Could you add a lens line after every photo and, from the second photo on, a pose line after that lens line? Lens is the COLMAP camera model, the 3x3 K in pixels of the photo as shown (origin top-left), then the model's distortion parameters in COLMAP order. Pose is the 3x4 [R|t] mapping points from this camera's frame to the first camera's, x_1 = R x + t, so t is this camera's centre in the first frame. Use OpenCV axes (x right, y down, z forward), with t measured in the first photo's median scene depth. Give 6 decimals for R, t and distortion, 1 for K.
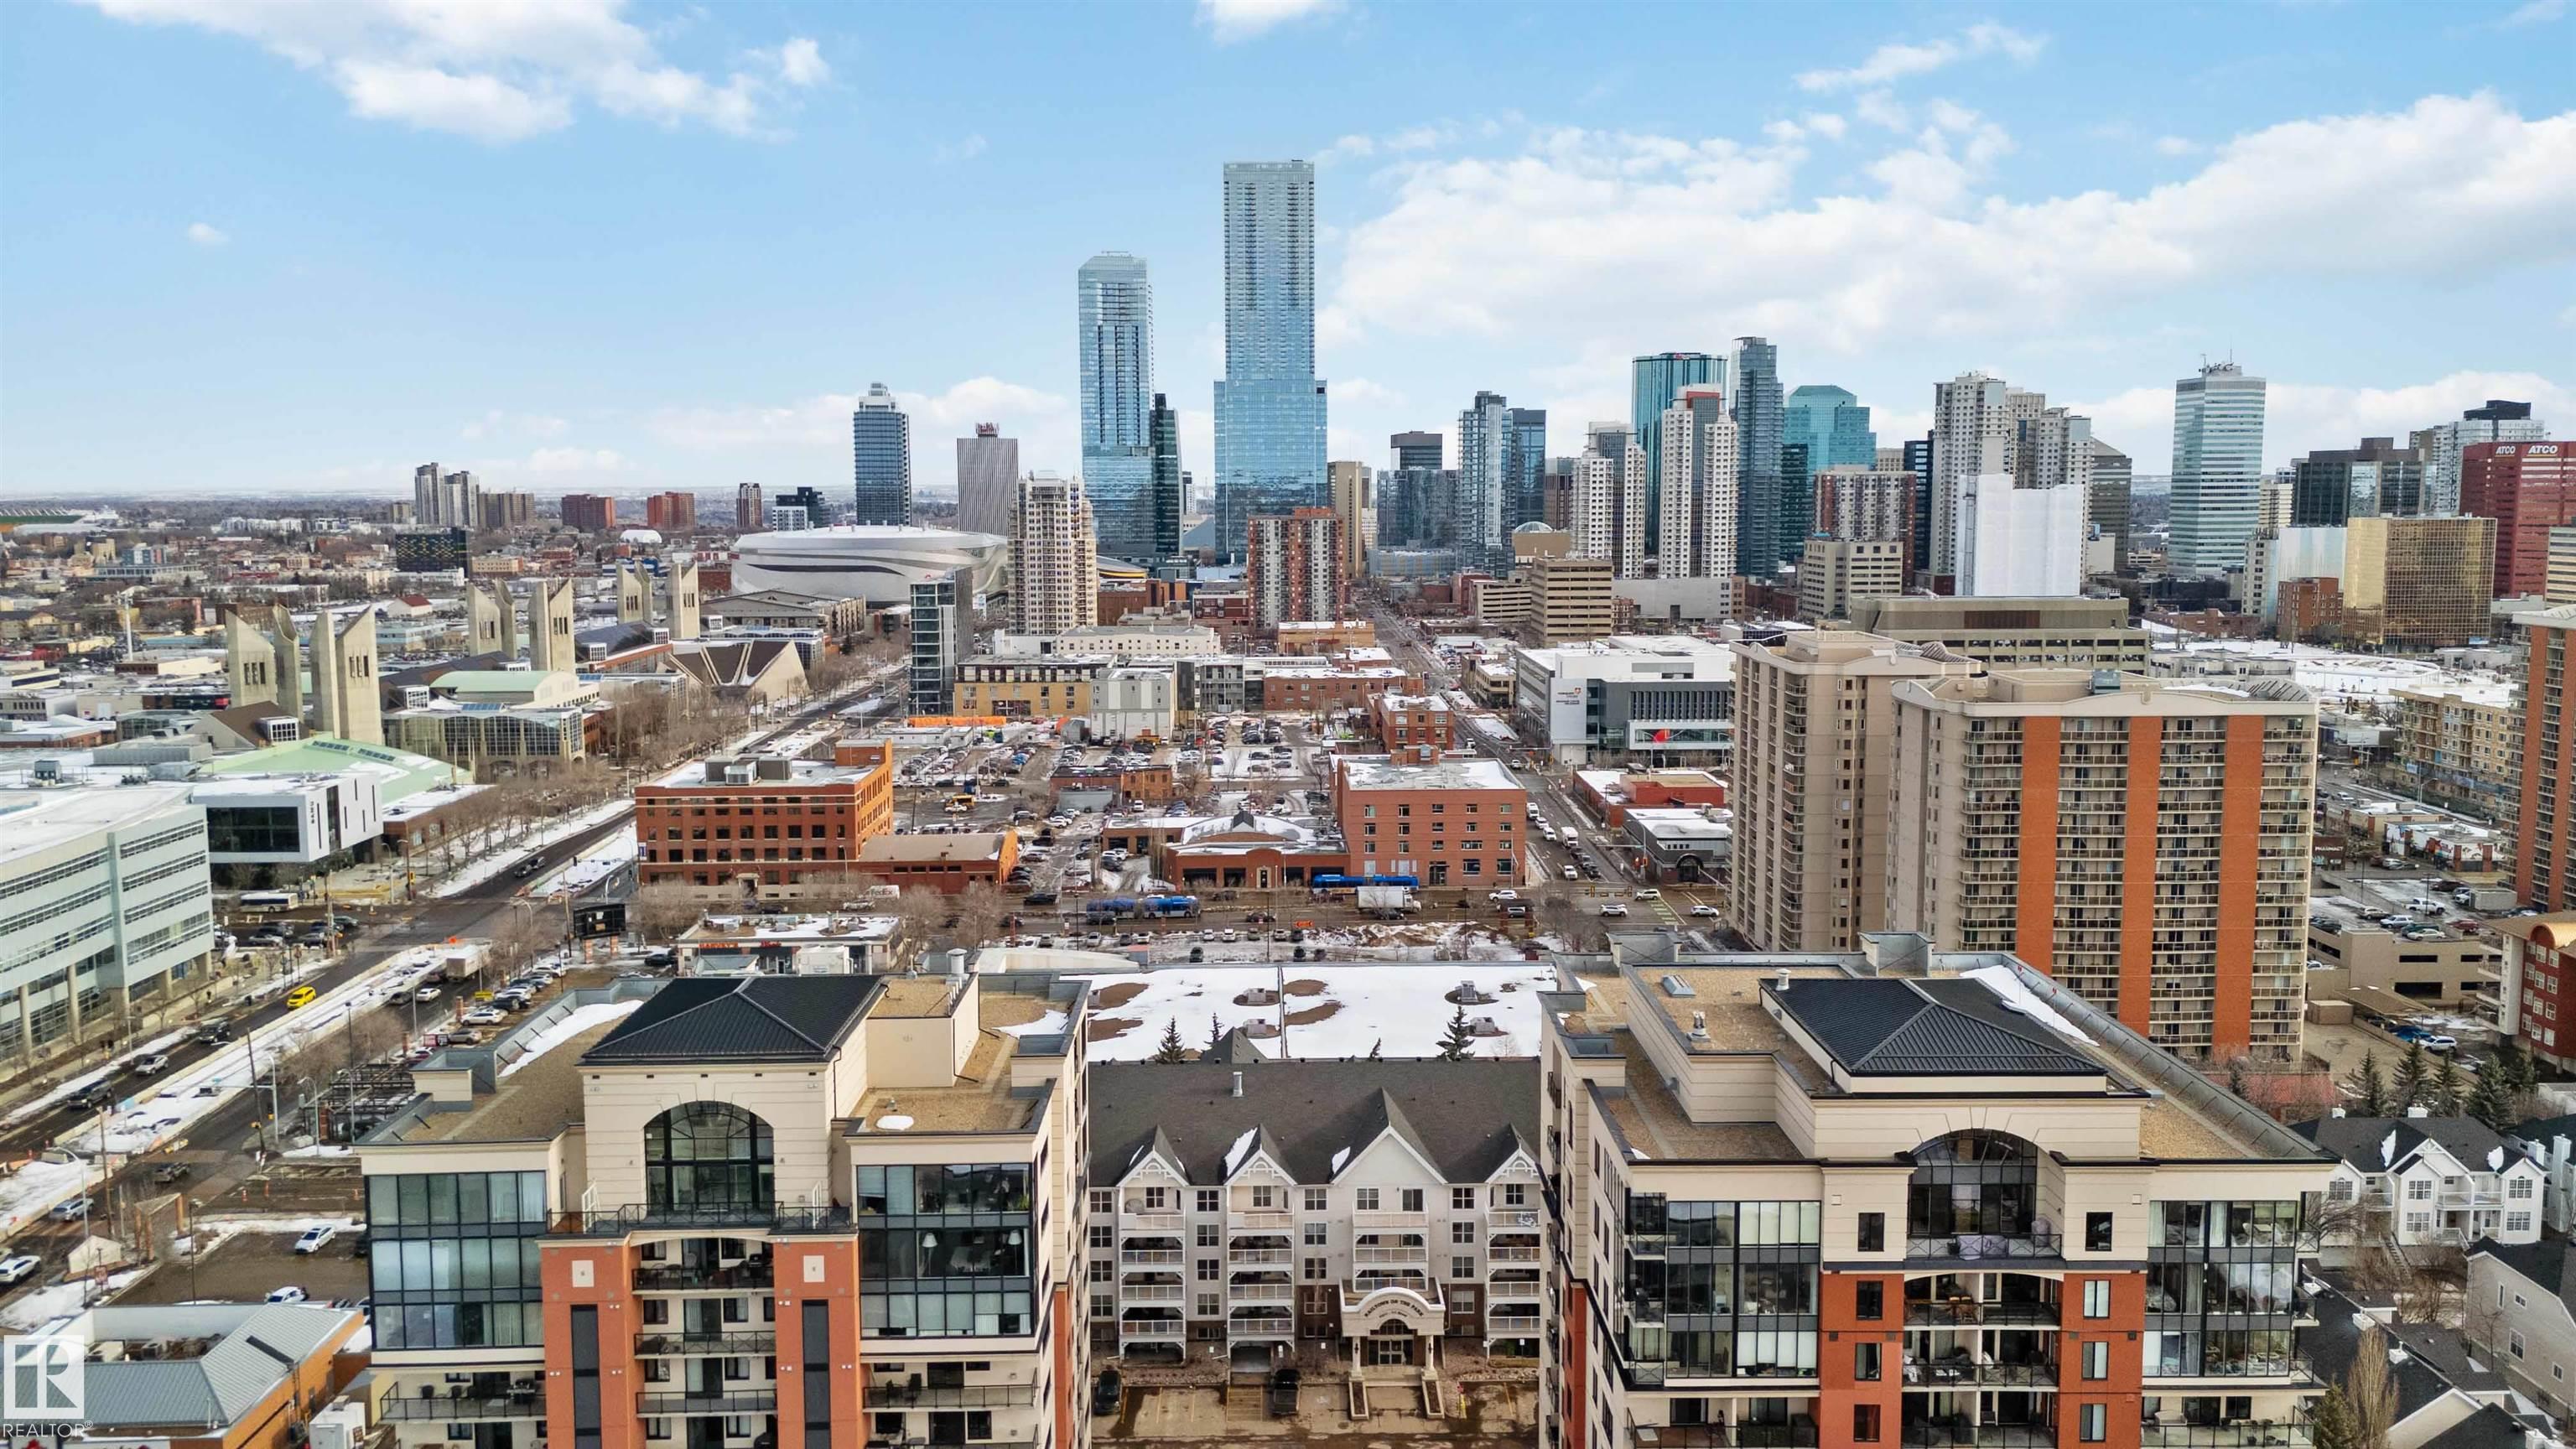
lens RADIAL K [[1862.1, 0, 1290.5], [0, 1862.1, 703.2], [0, 0, 1]] dist [0.083352, -0.072044]
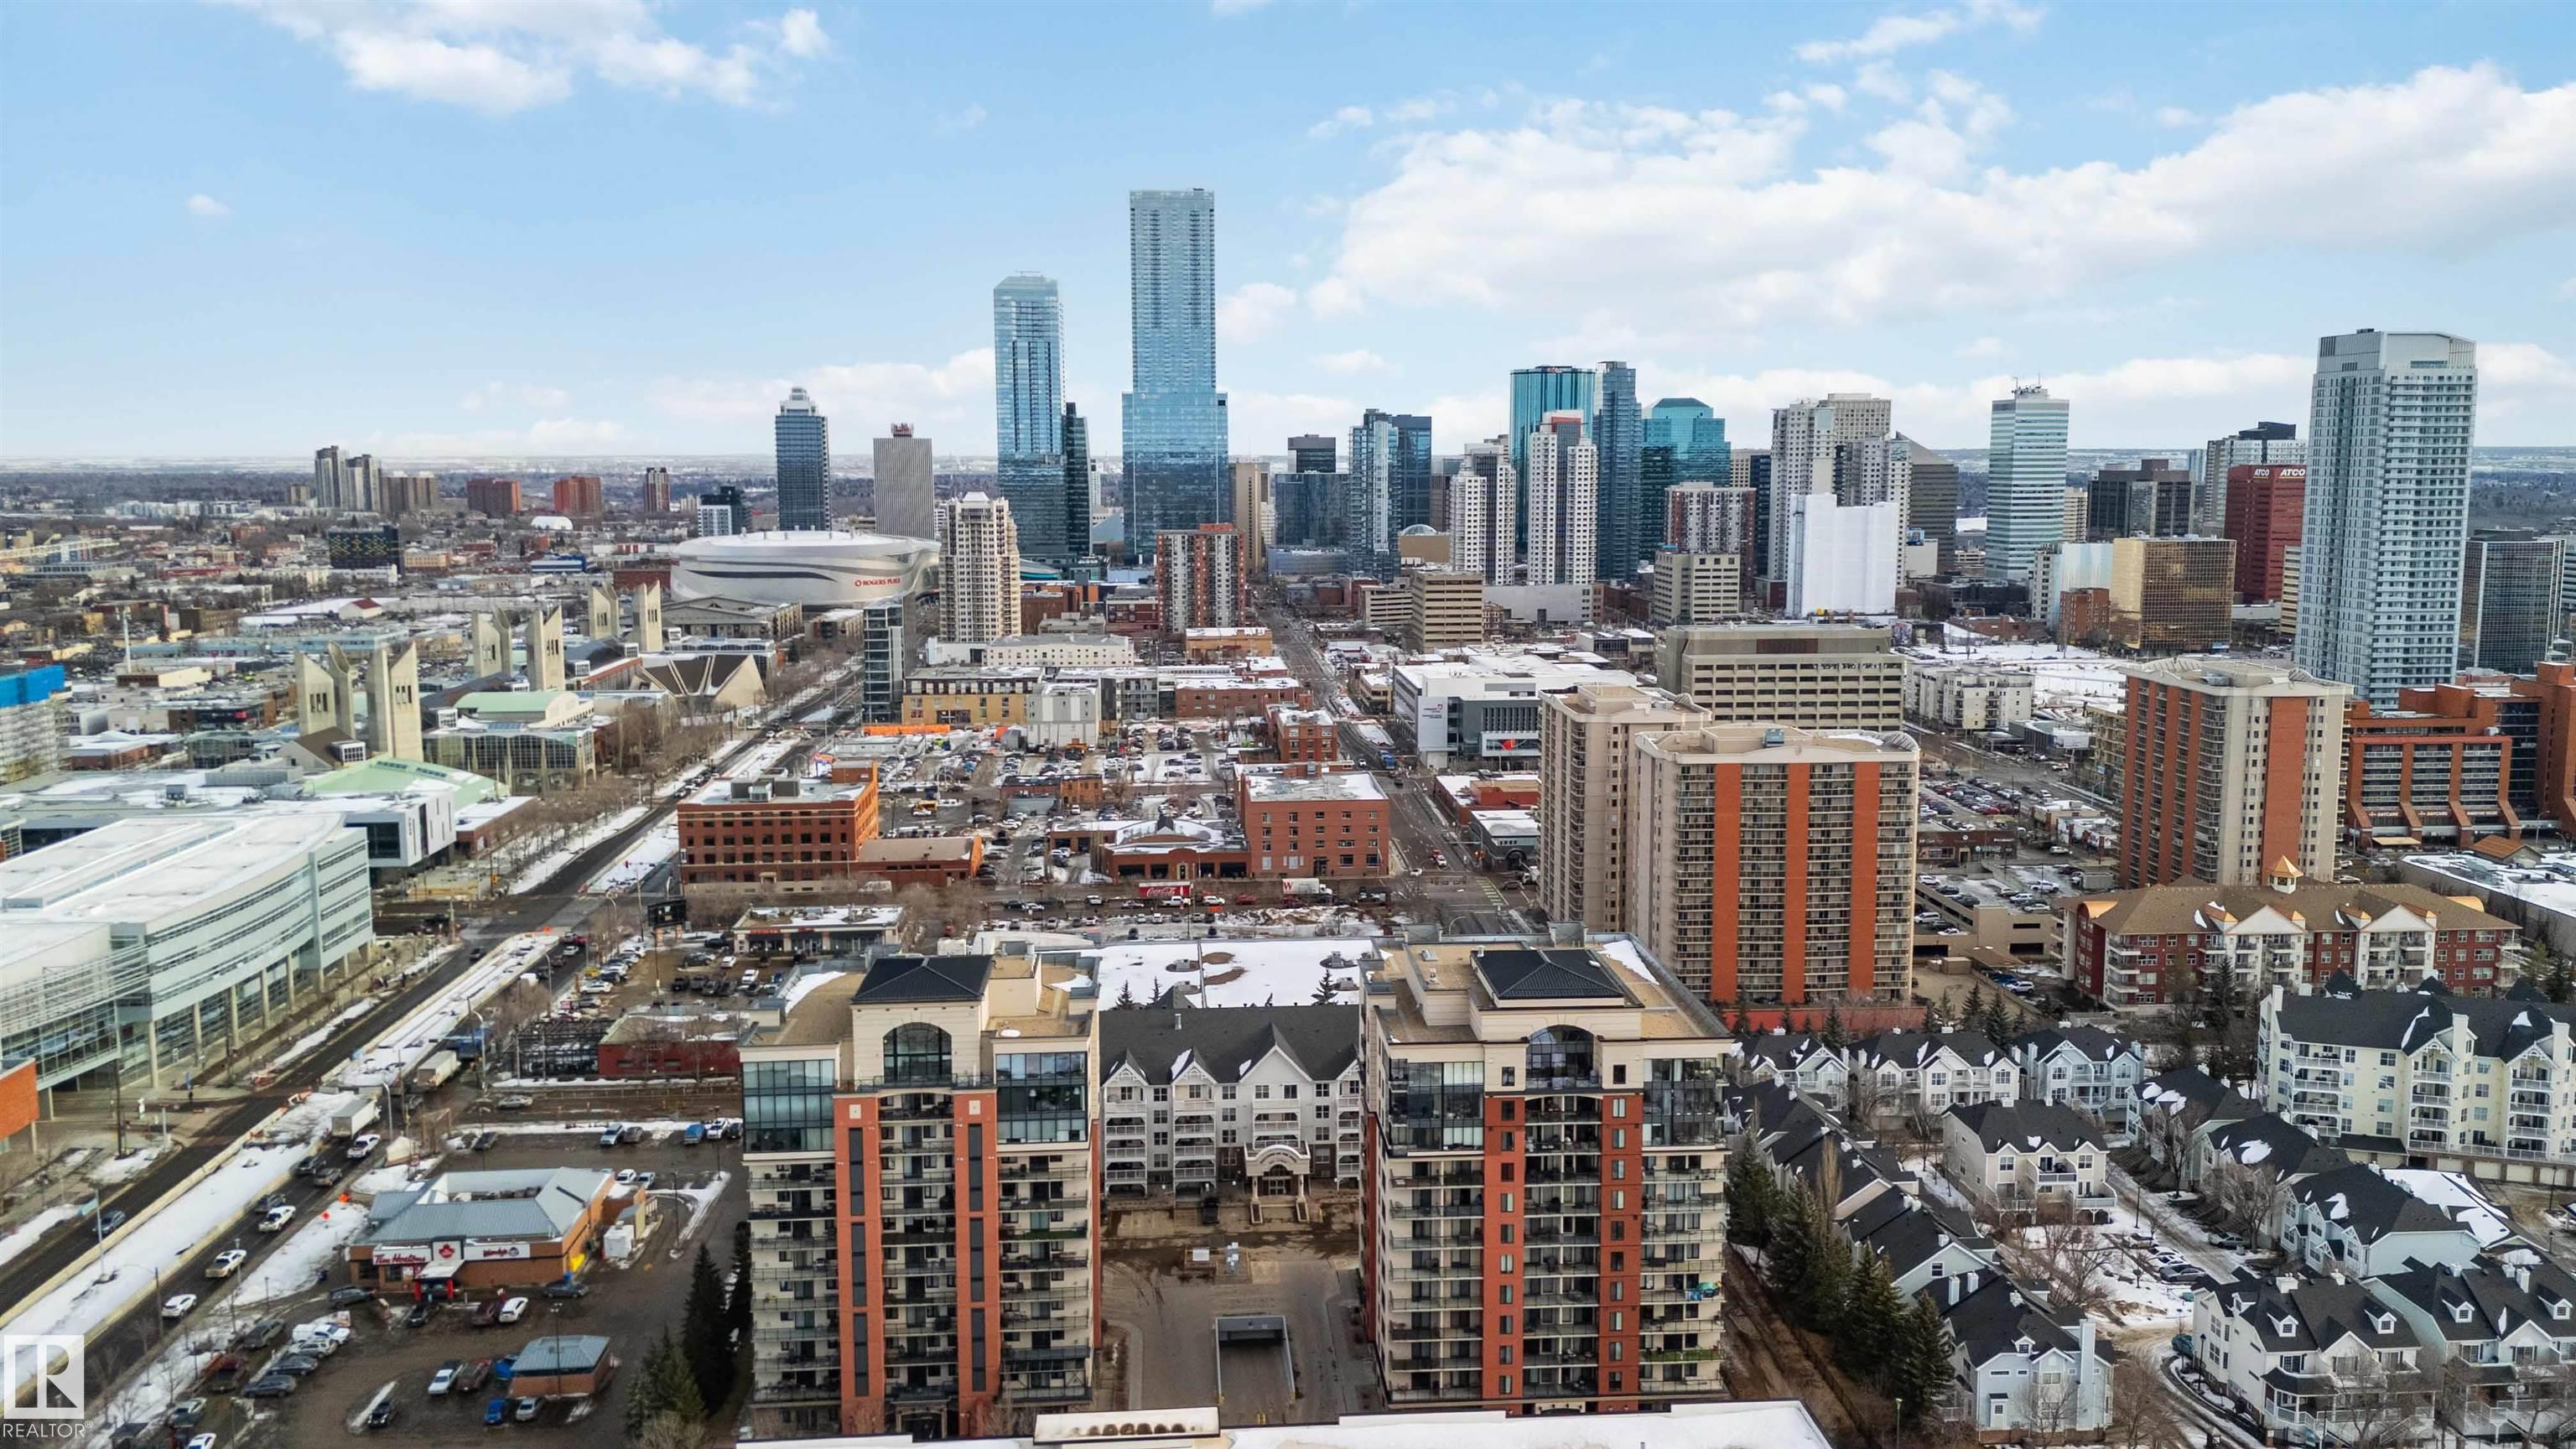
lens RADIAL K [[1857.5, 0, 1289.1], [0, 1857.5, 711.0], [0, 0, 1]] dist [0.099146, -0.100178]
pose [[0.998604, -0.005538, 0.052535, -0.007302], [0.004454, 0.999775, 0.020728, -0.038481], [-0.052638, -0.020465, 0.998404, -0.244875]]
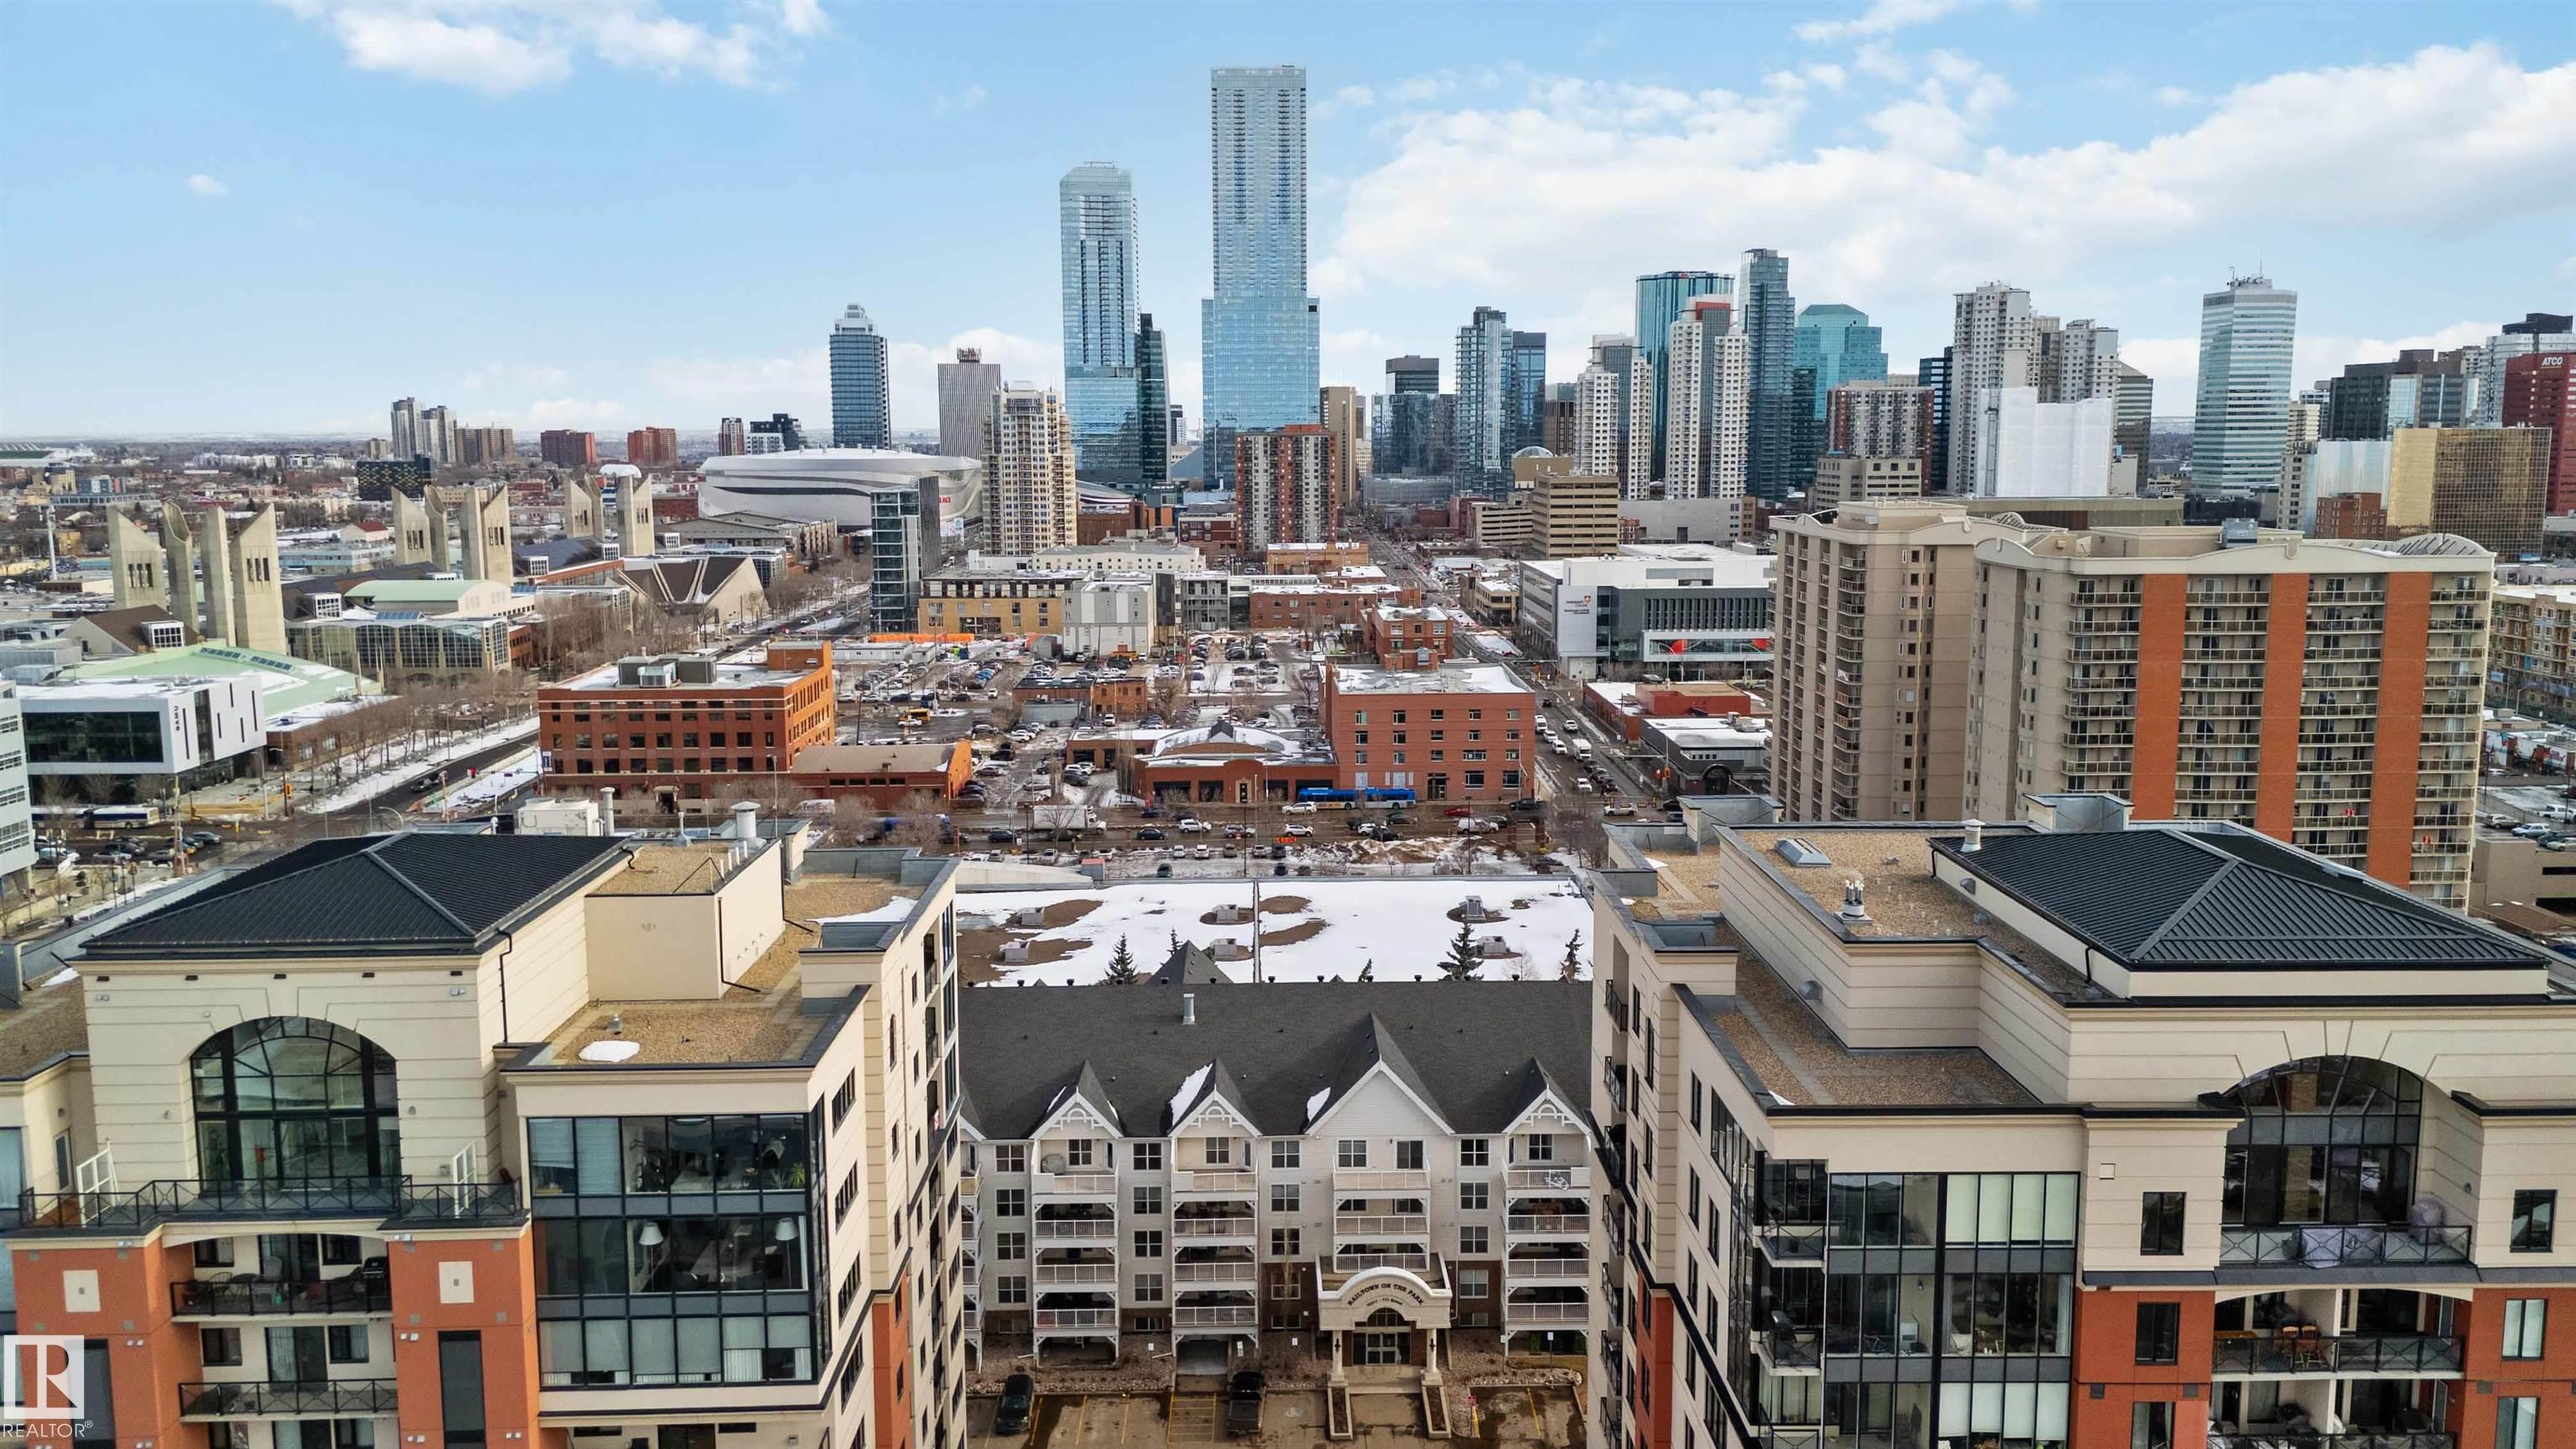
lens RADIAL K [[1862.1, 0, 1290.5], [0, 1862.1, 703.2], [0, 0, 1]] dist [0.083352, -0.072044]
pose [[0.999996, -0.000983, 0.002672, 0.005886], [0.000905, 0.999573, 0.029204, 0.023565], [-0.002700, -0.029201, 0.999570, 0.098295]]
